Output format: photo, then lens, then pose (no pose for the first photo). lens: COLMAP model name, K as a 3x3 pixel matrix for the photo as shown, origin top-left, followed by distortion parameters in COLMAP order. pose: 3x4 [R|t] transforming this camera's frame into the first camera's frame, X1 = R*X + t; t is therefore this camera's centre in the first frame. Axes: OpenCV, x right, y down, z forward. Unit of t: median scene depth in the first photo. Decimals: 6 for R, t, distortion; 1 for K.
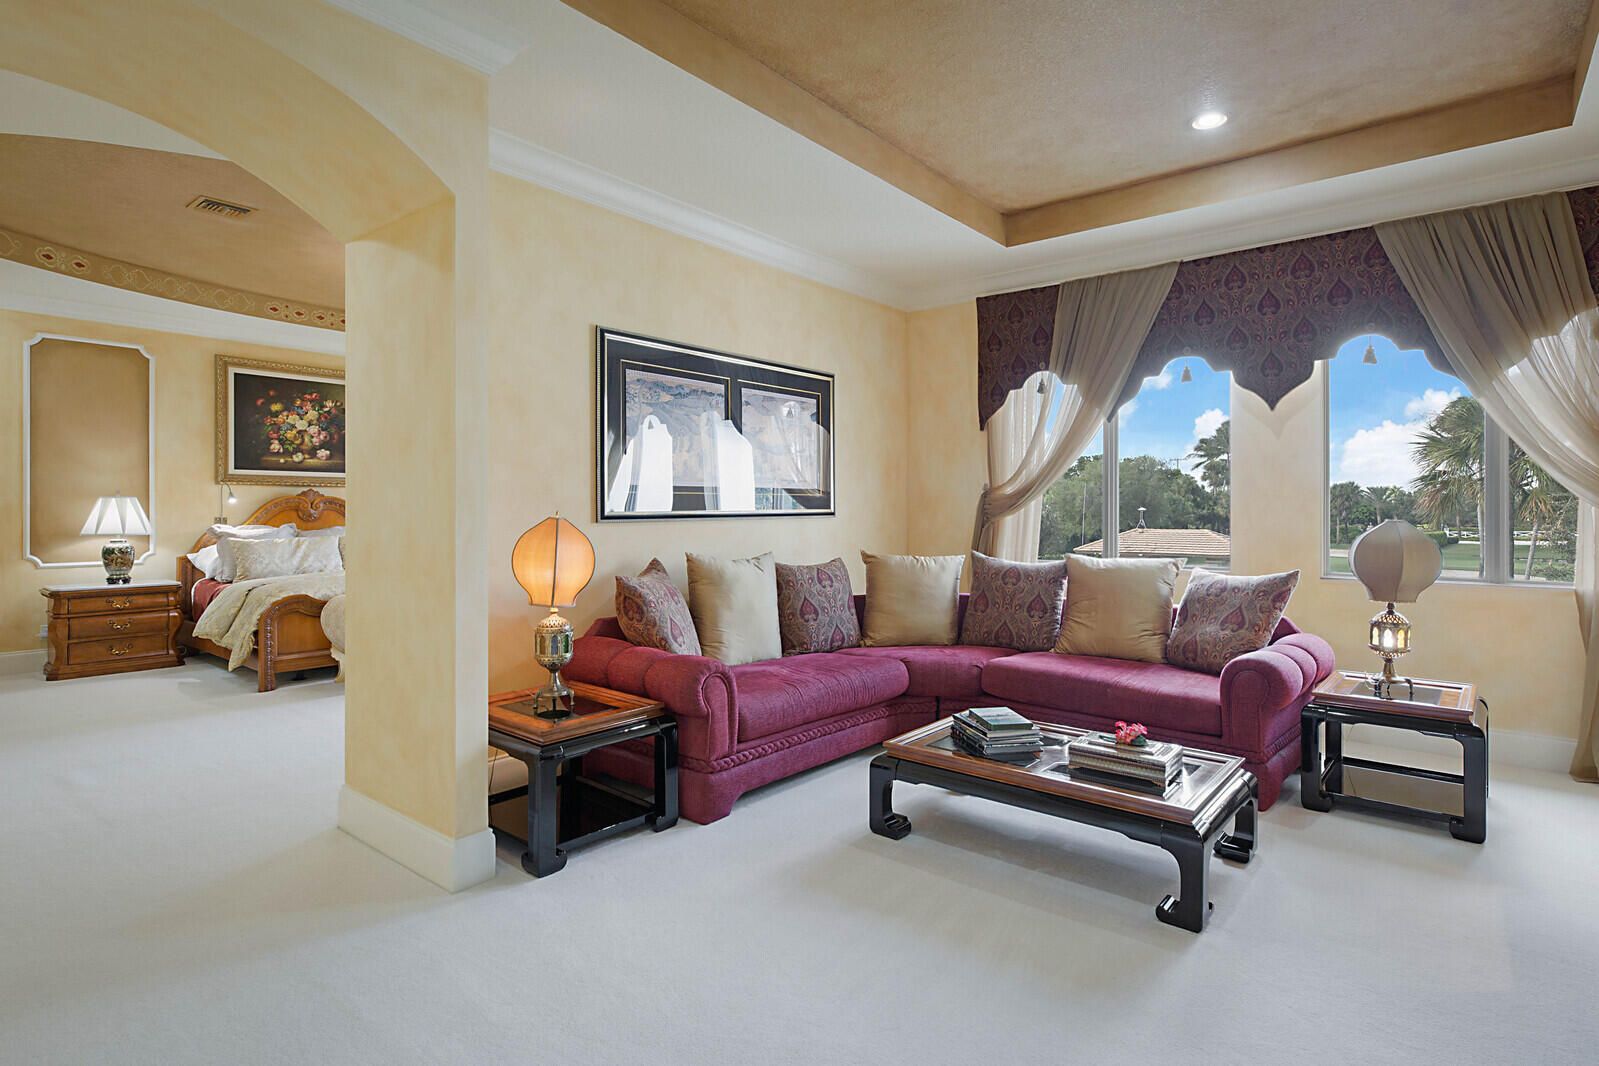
lens RADIAL K [[859.7, 0, 800.6], [0, 859.7, 516.5], [0, 0, 1]] dist [-0.000036, 0.002229]
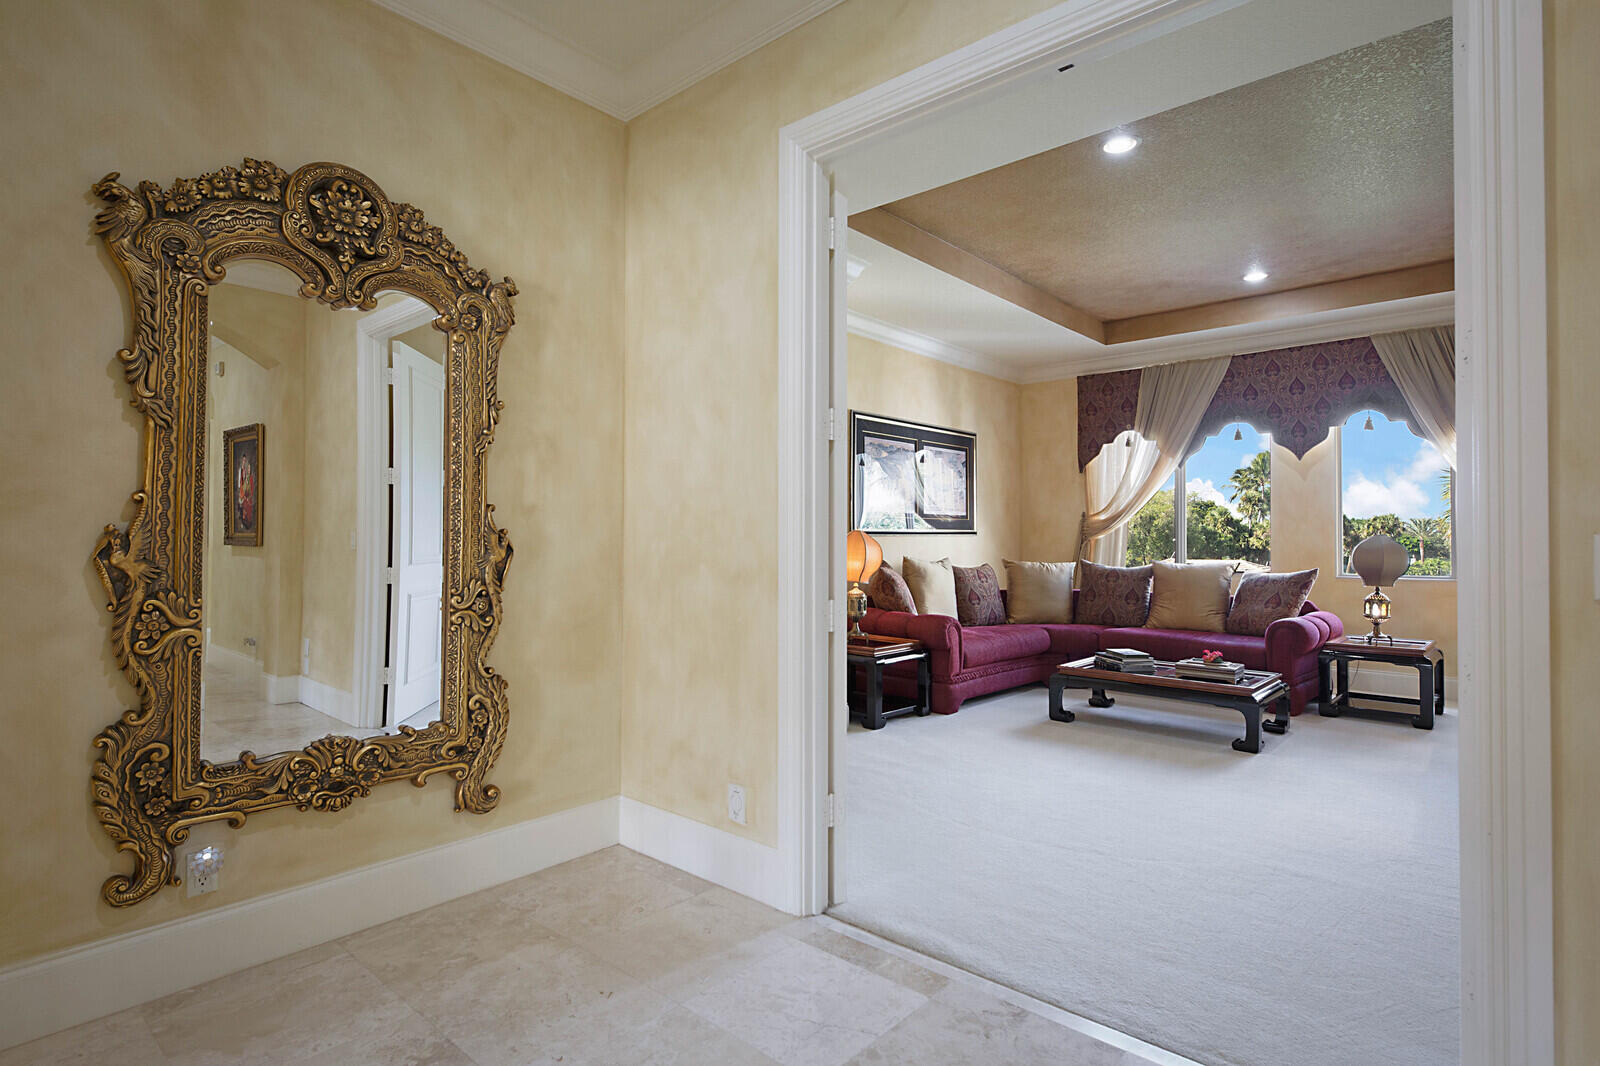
lens RADIAL K [[822.4, 0, 799.7], [0, 822.4, 527.5], [0, 0, 1]] dist [0.013683, -0.002021]
pose [[0.998696, 0.003197, -0.050953, -0.237964], [-0.004303, 0.999757, -0.021600, 0.023579], [0.050872, 0.021791, 0.998467, -0.462589]]
